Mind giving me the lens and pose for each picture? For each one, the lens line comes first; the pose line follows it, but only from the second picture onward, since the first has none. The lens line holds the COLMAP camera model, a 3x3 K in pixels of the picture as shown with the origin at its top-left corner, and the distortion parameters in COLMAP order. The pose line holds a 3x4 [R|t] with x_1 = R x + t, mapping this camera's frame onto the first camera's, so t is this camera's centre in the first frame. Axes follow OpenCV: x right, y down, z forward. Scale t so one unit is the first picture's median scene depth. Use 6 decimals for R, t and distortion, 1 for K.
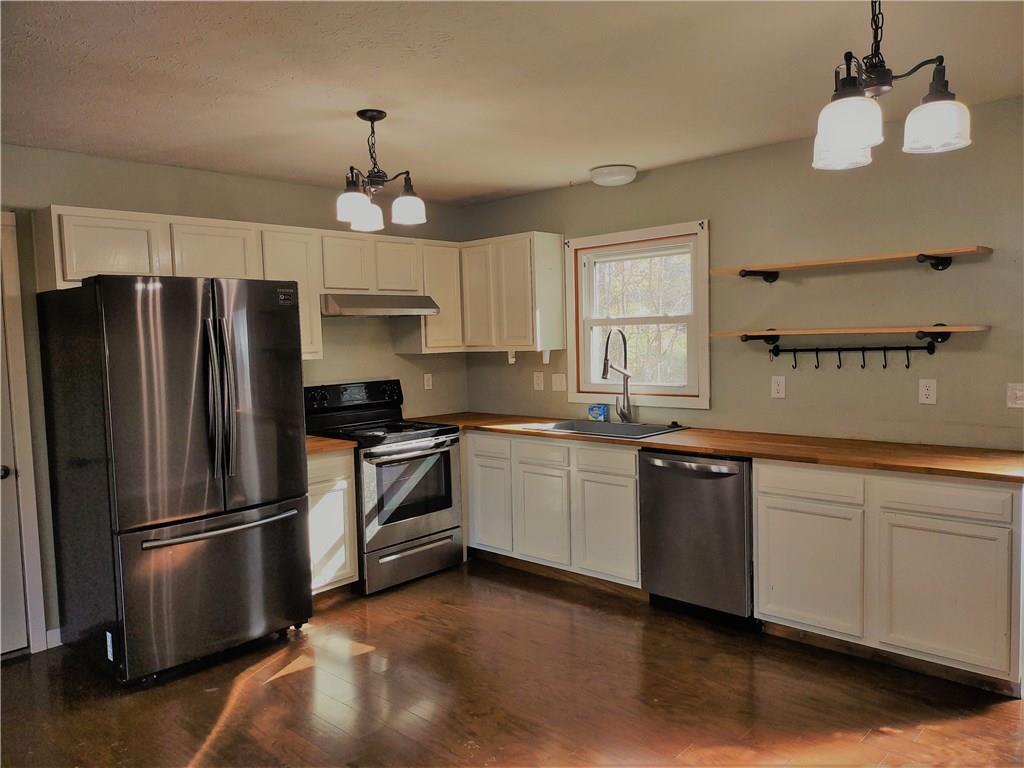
lens RADIAL K [[760.6, 0, 512.0], [0, 760.6, 384.0], [0, 0, 1]] dist [0.099515, -0.125848]
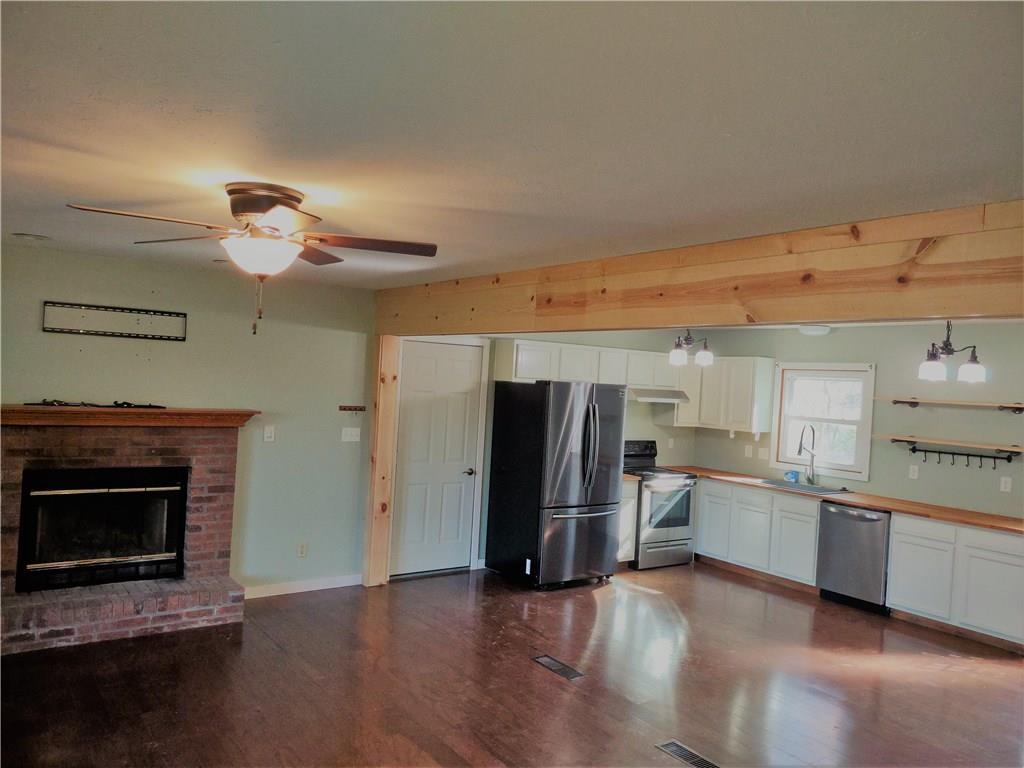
lens RADIAL K [[760.3, 0, 511.1], [0, 760.3, 382.2], [0, 0, 1]] dist [0.041630, -0.044146]
pose [[0.976977, 0.085637, -0.195402, -0.172154], [-0.098369, 0.993551, -0.056397, -0.009482], [0.189312, 0.074321, 0.979100, -0.710036]]
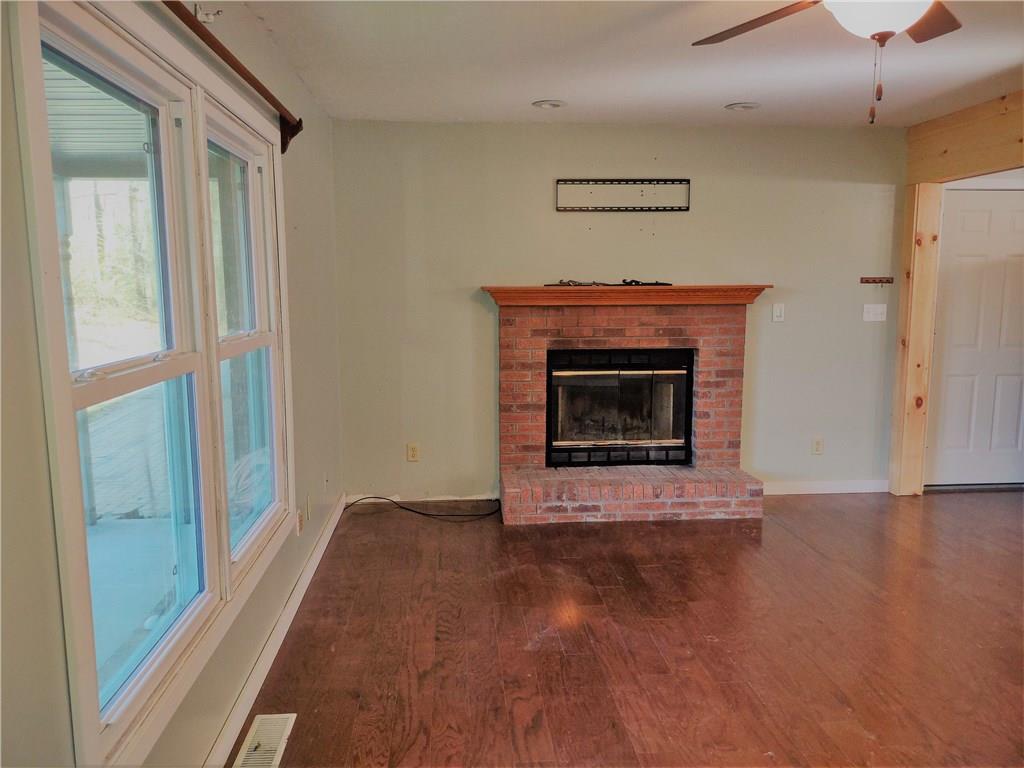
lens RADIAL K [[753.8, 0, 512.0], [0, 753.8, 384.0], [0, 0, 1]] dist [0.086572, -0.165558]
pose [[0.738146, 0.118684, -0.664119, -0.355992], [-0.065881, 0.992380, 0.104123, 0.060486], [0.671416, -0.033105, 0.740341, -0.612113]]
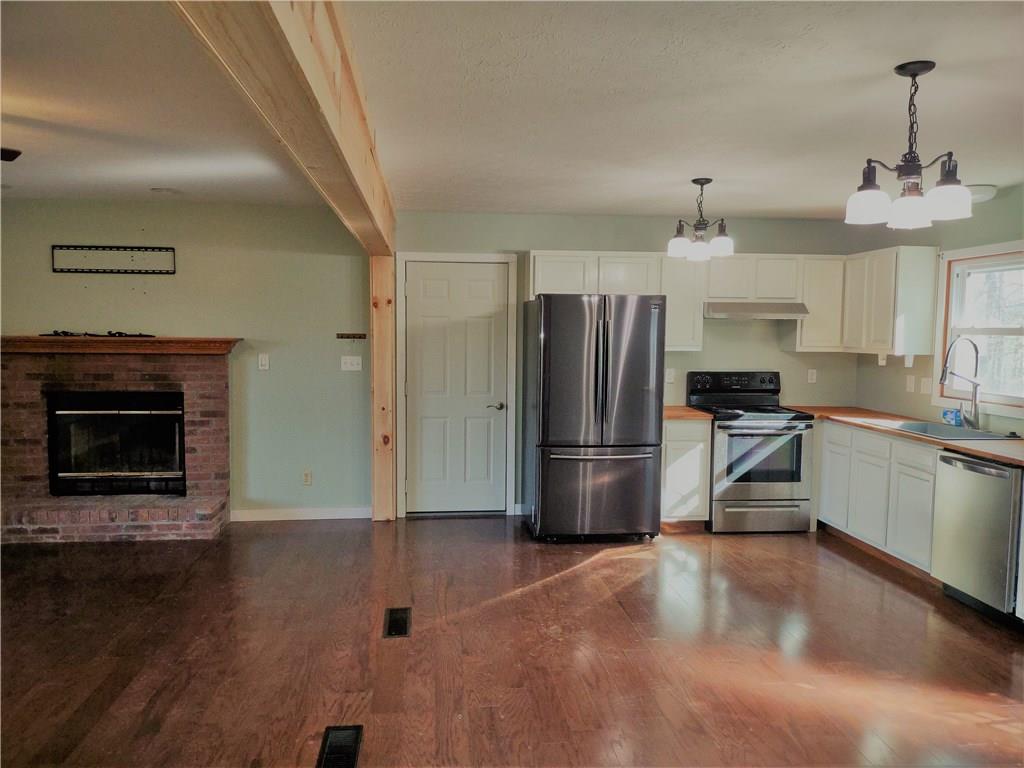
lens RADIAL K [[760.3, 0, 511.1], [0, 760.3, 382.2], [0, 0, 1]] dist [0.041630, -0.044146]
pose [[0.757912, 0.084547, -0.646855, 0.372358], [-0.077856, 0.996202, 0.038985, -0.004717], [0.647694, 0.020814, 0.761616, -0.222767]]
